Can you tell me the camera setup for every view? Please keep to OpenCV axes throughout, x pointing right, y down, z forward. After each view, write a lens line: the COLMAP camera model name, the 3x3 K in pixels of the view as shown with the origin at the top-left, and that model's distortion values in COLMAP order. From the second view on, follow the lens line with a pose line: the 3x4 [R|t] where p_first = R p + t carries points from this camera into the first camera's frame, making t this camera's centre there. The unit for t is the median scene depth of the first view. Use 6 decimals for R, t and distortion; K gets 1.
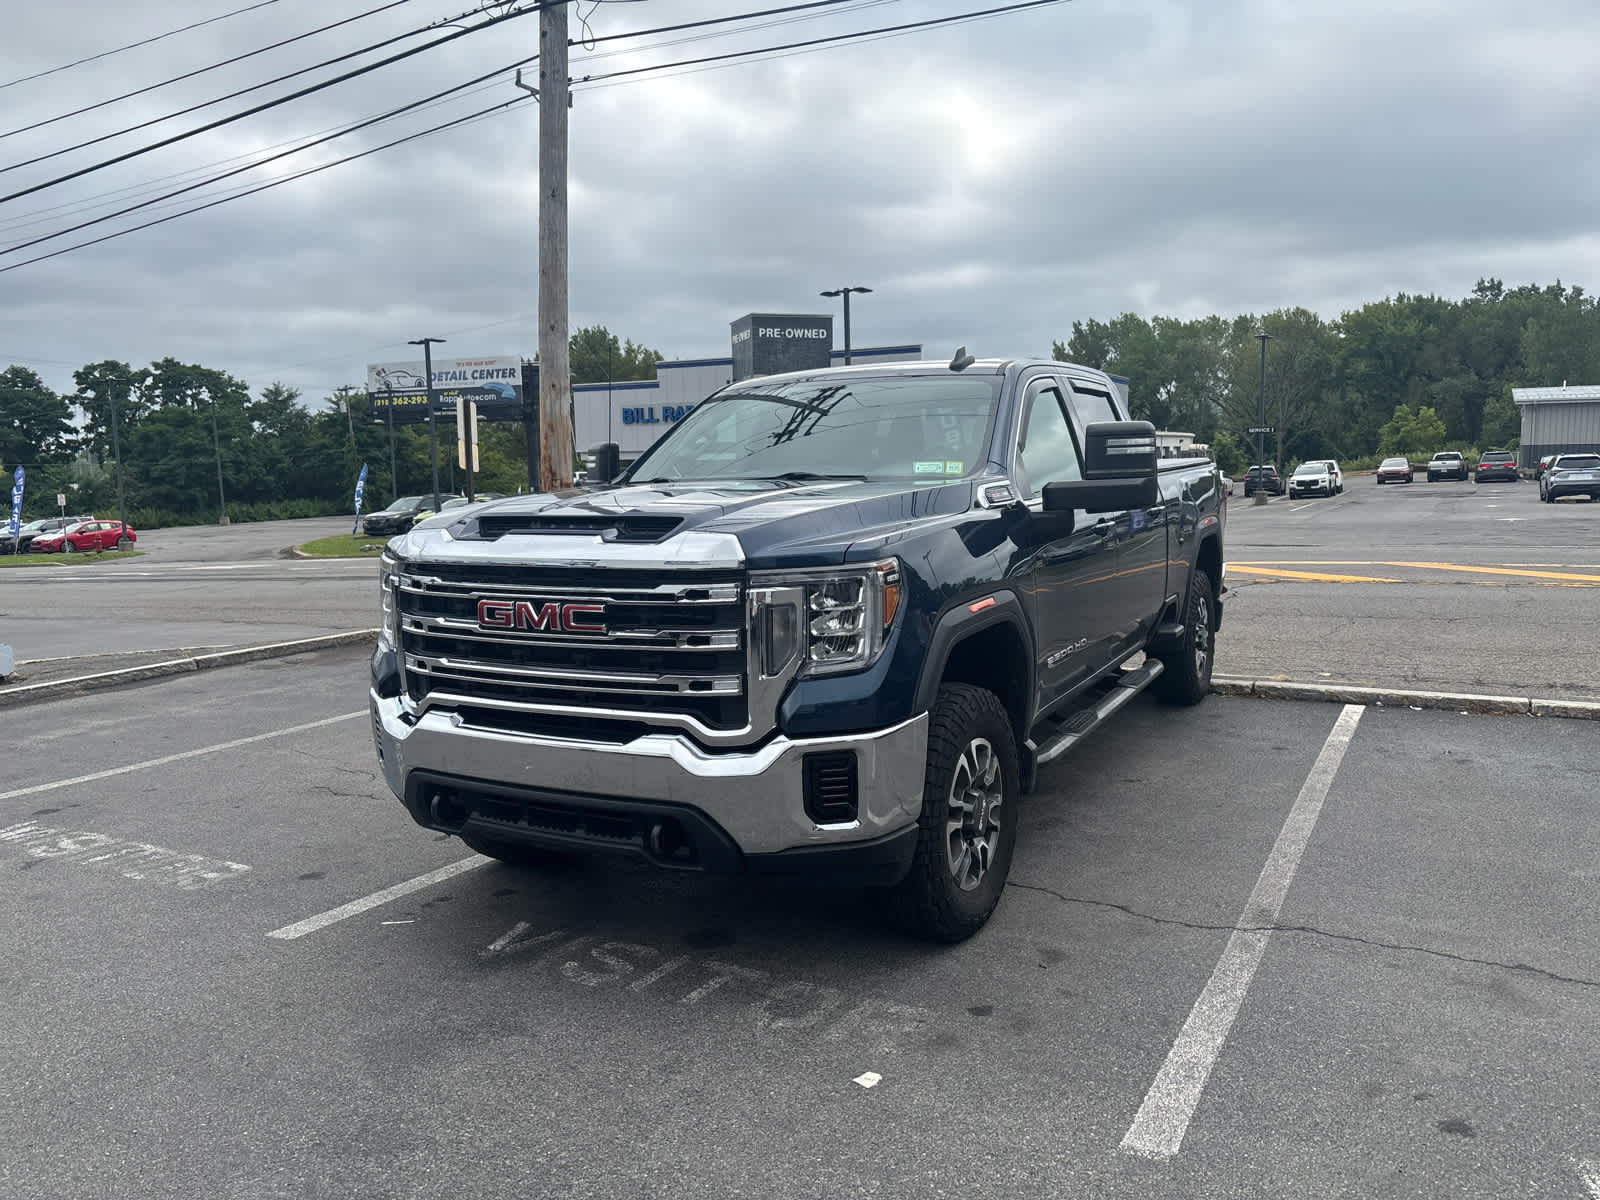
lens RADIAL K [[1207.8, 0, 788.3], [0, 1207.8, 591.5], [0, 0, 1]] dist [0.023939, -0.002980]
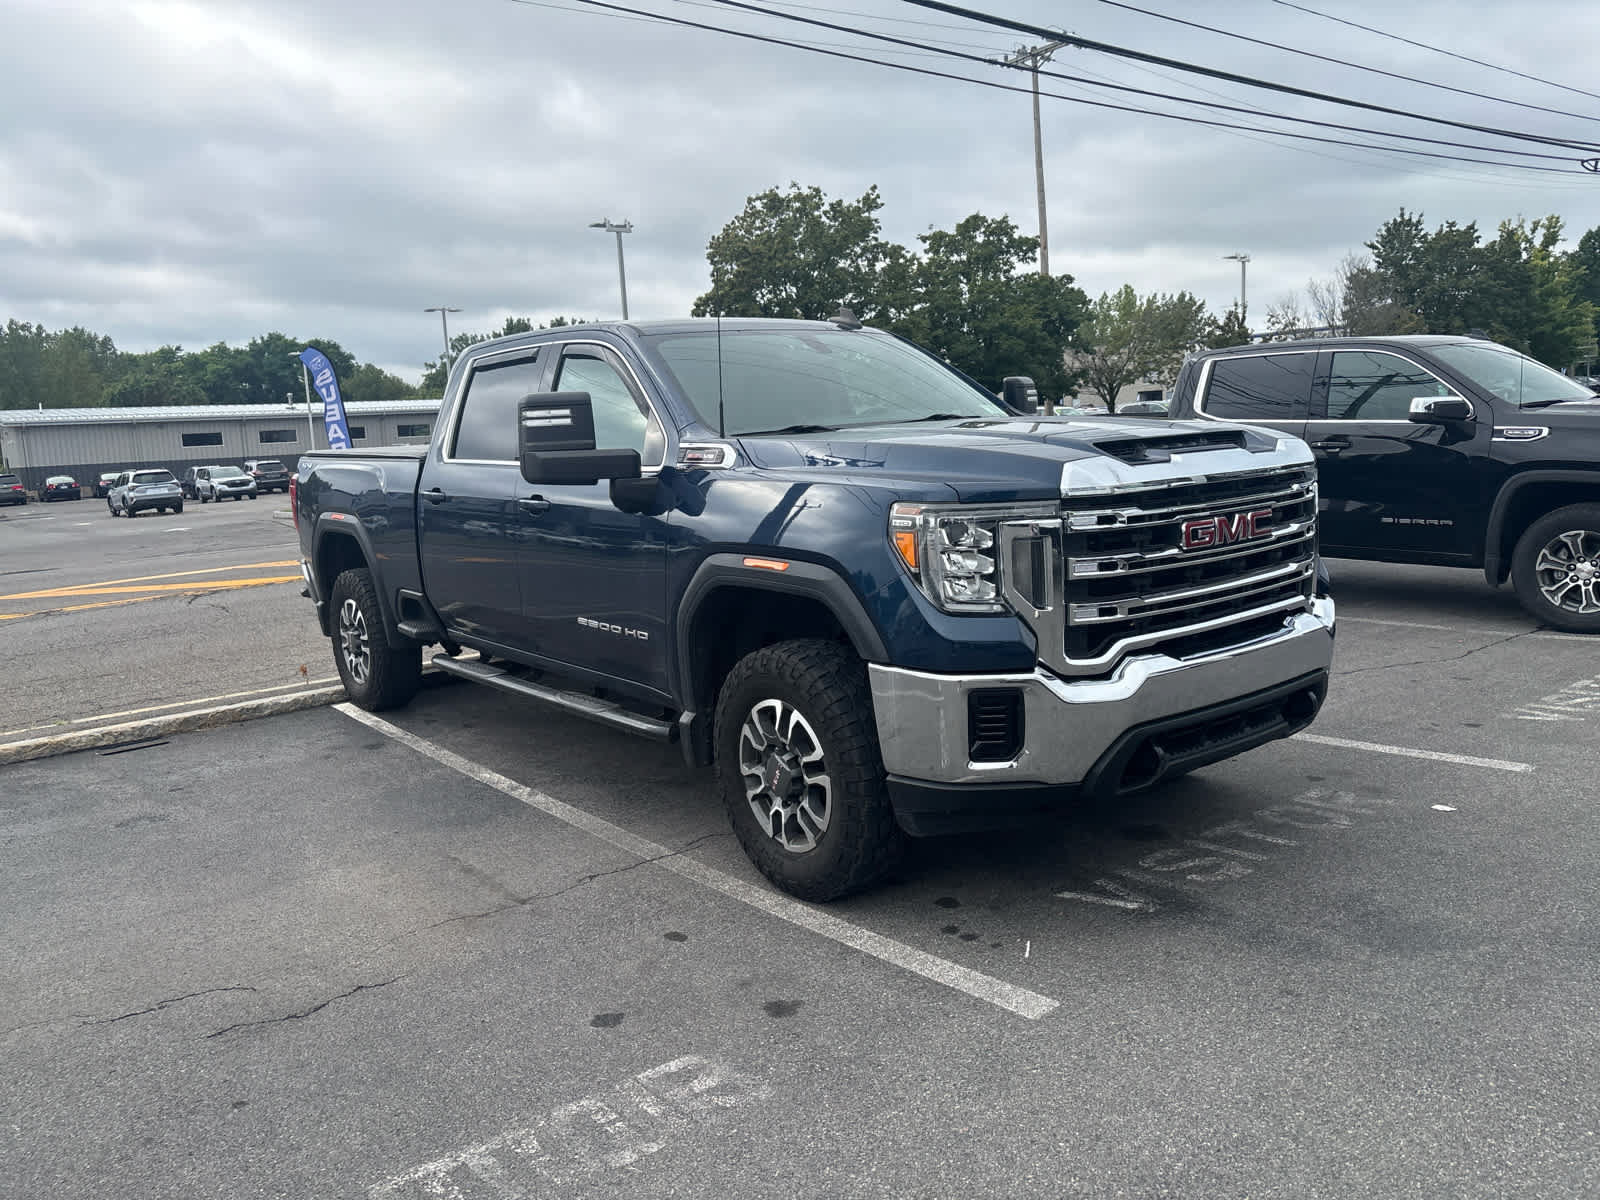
lens RADIAL K [[1207.8, 0, 788.3], [0, 1207.8, 591.5], [0, 0, 1]] dist [0.023939, -0.002980]
pose [[0.392401, -0.122060, 0.911659, -1.218519], [0.142480, 0.987258, 0.070856, -0.050246], [-0.908692, 0.102089, 0.404792, 0.877427]]
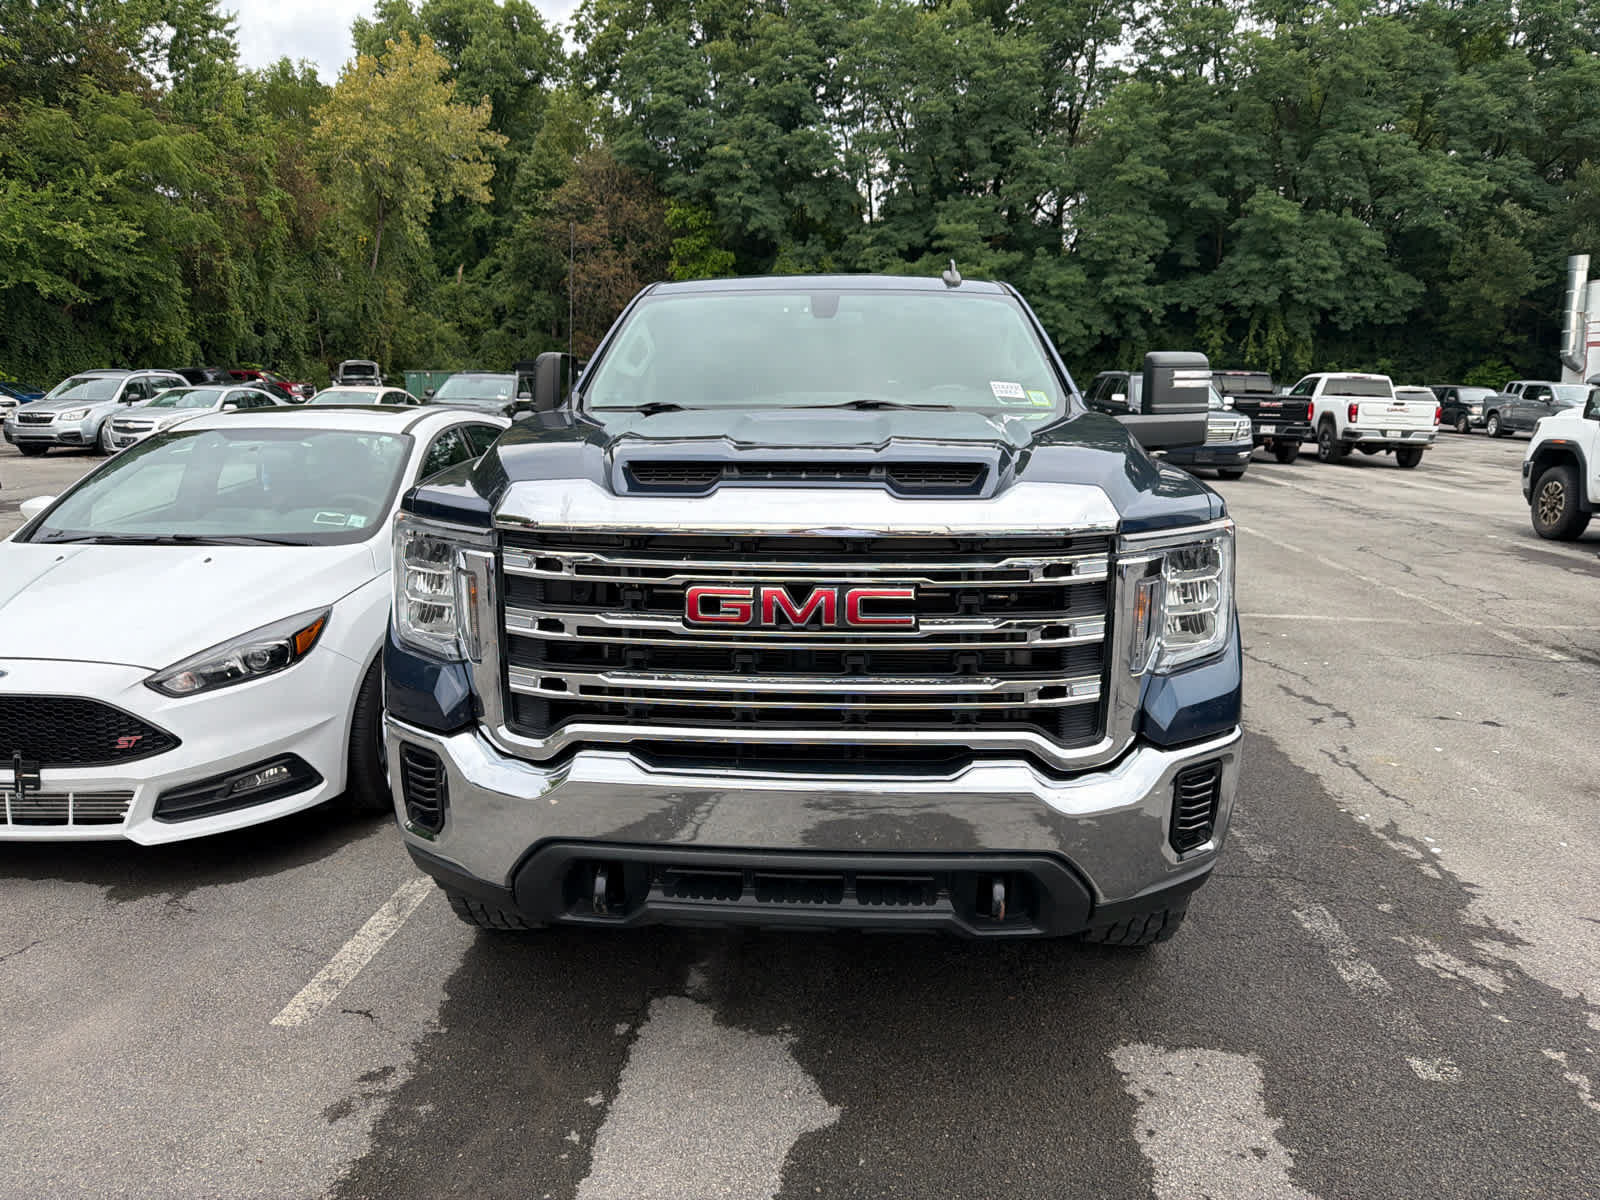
lens RADIAL K [[1236.5, 0, 753.7], [0, 1236.5, 601.2], [0, 0, 1]] dist [-0.002610, -0.006586]
pose [[0.907313, -0.048188, 0.417686, -0.495891], [0.020747, 0.997332, 0.069994, -0.031100], [-0.419944, -0.054841, 0.905891, 0.351521]]
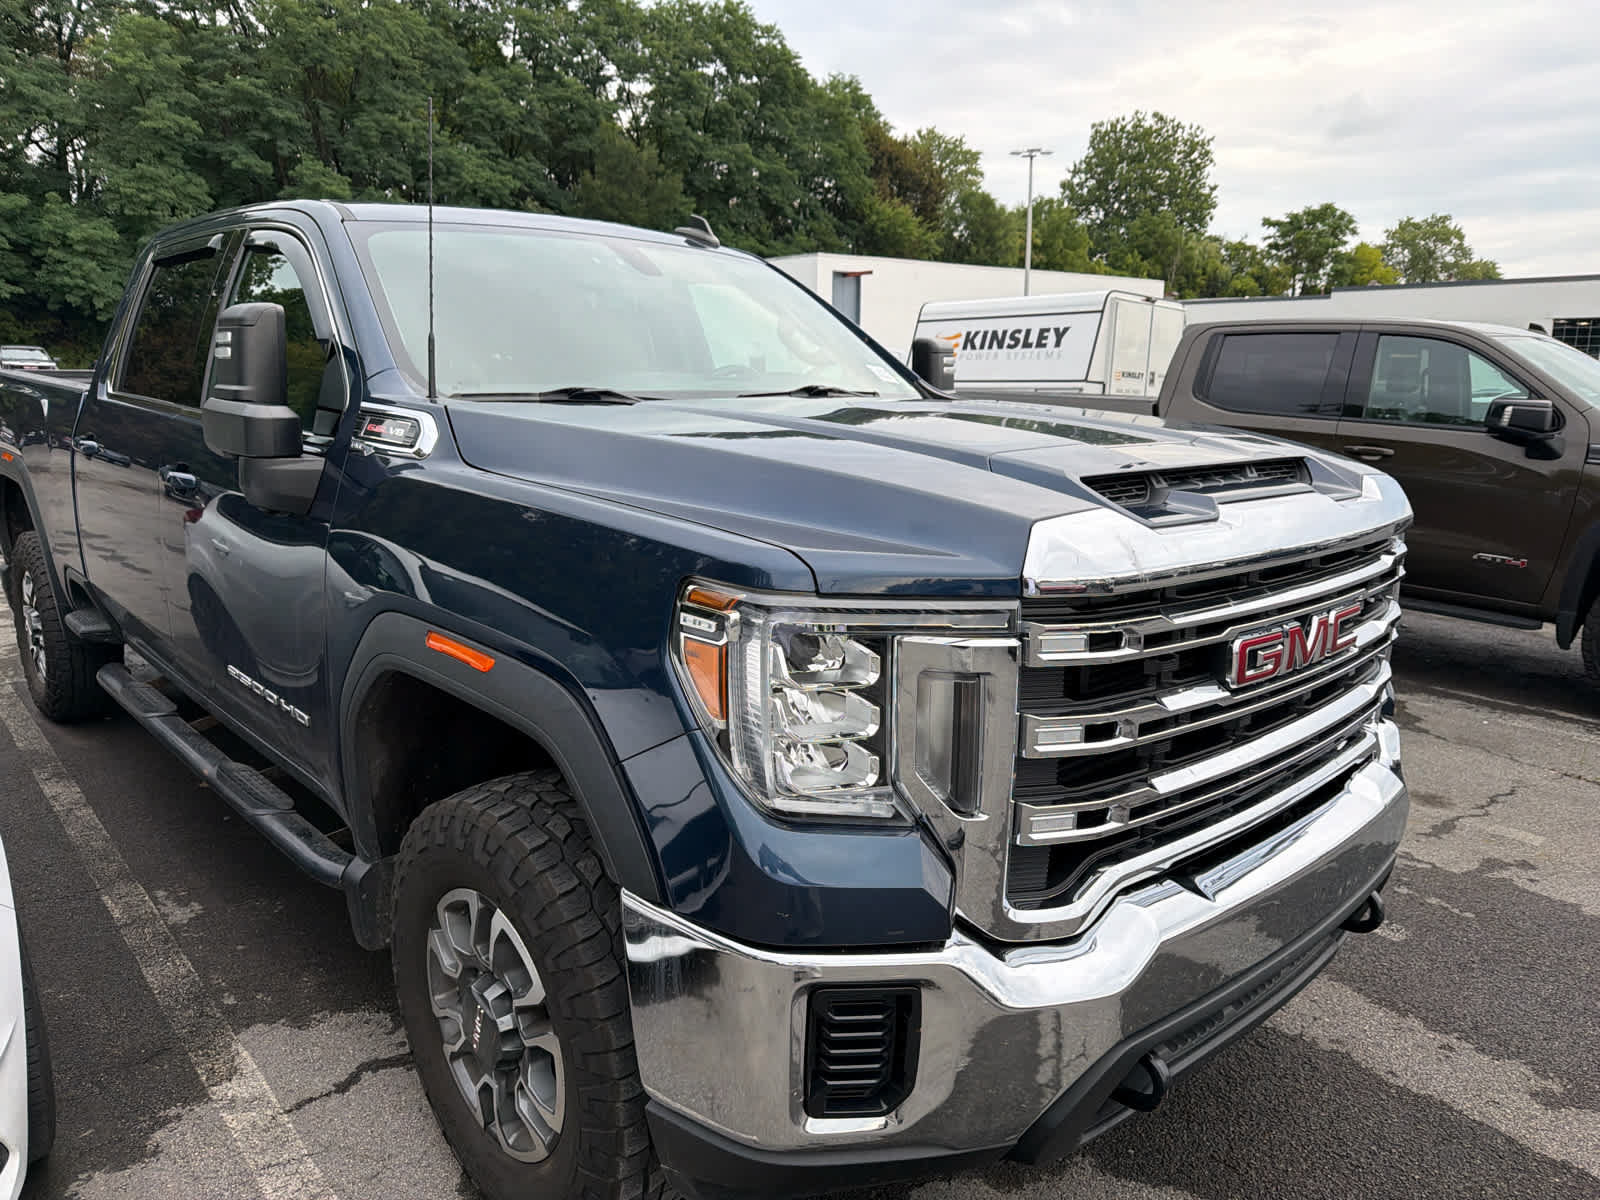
lens RADIAL K [[1222.2, 0, 797.0], [0, 1222.2, 610.8], [0, 0, 1]] dist [0.009202, -0.003631]
pose [[0.302377, -0.156265, 0.940292, -0.762504], [0.074722, 0.987321, 0.140051, -0.087593], [-0.950255, 0.027912, 0.310220, 0.988113]]
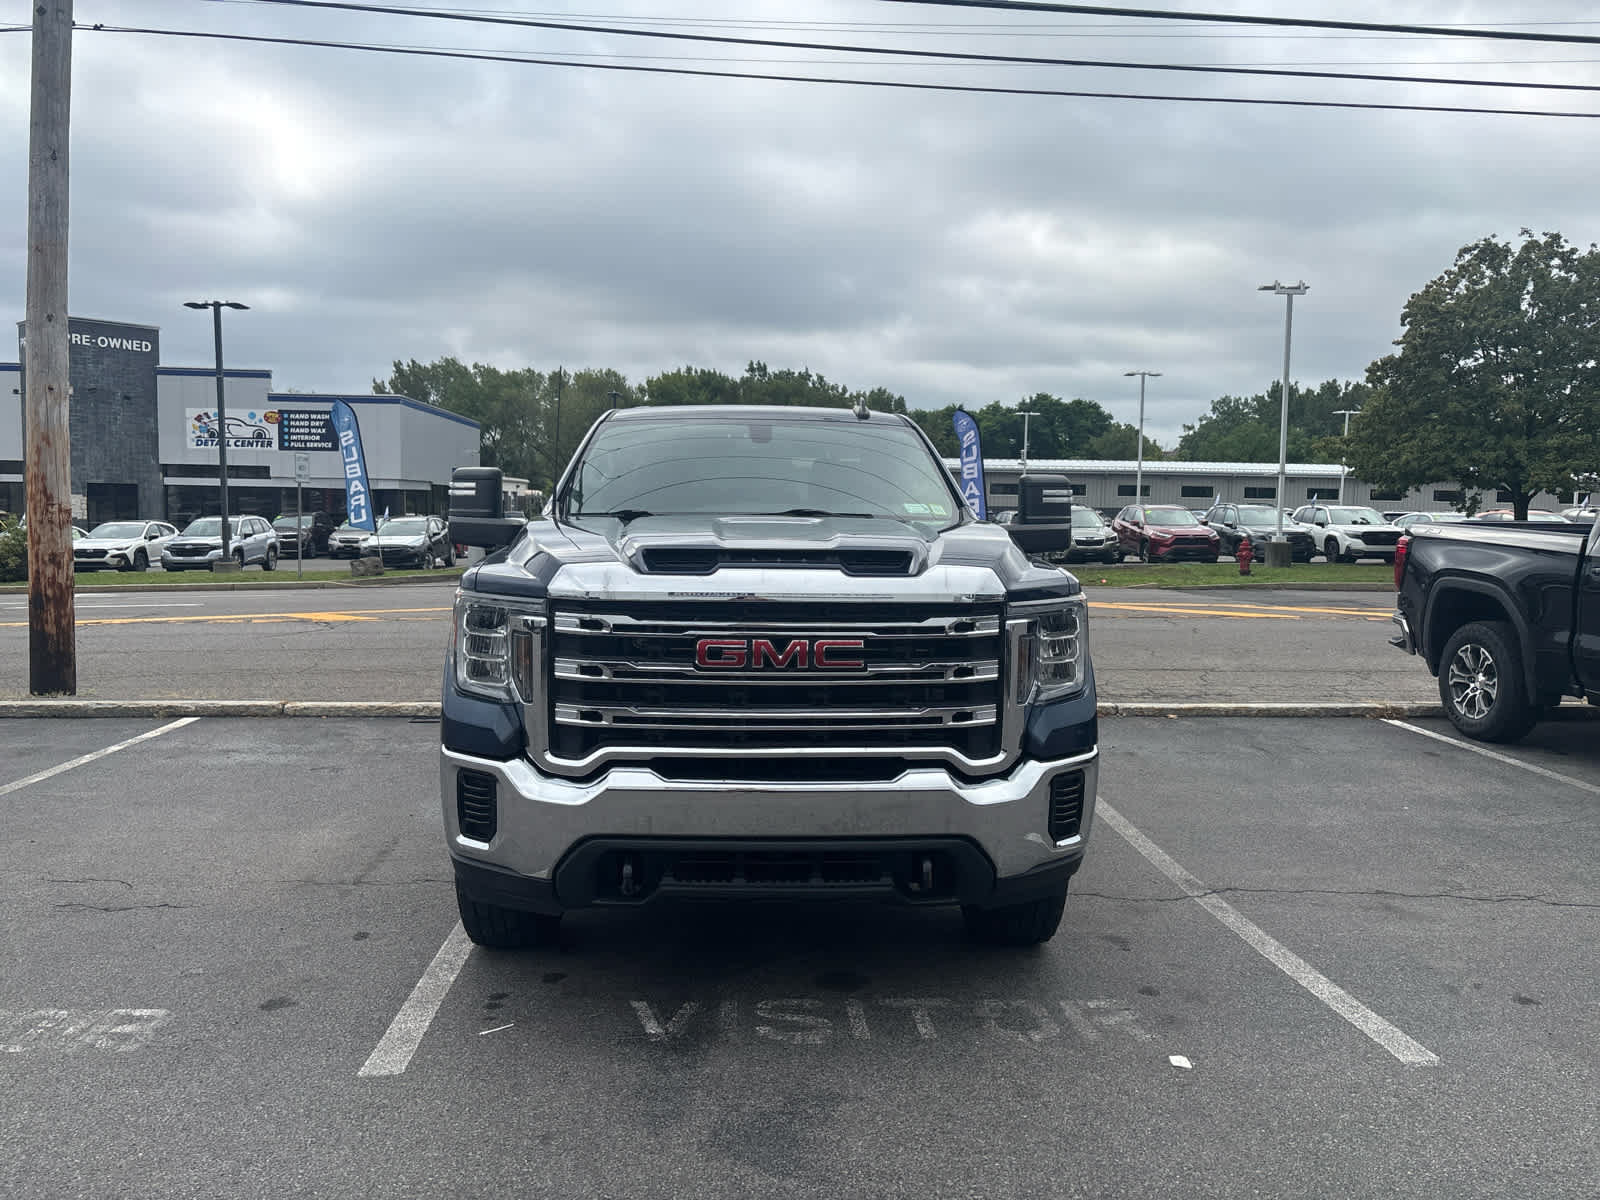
lens RADIAL K [[1207.8, 0, 788.3], [0, 1207.8, 591.5], [0, 0, 1]] dist [0.023939, -0.002980]
pose [[0.848163, -0.003936, 0.529721, -0.659069], [0.022644, 0.999328, -0.028831, -0.001199], [-0.529251, 0.036448, 0.847682, 0.189432]]
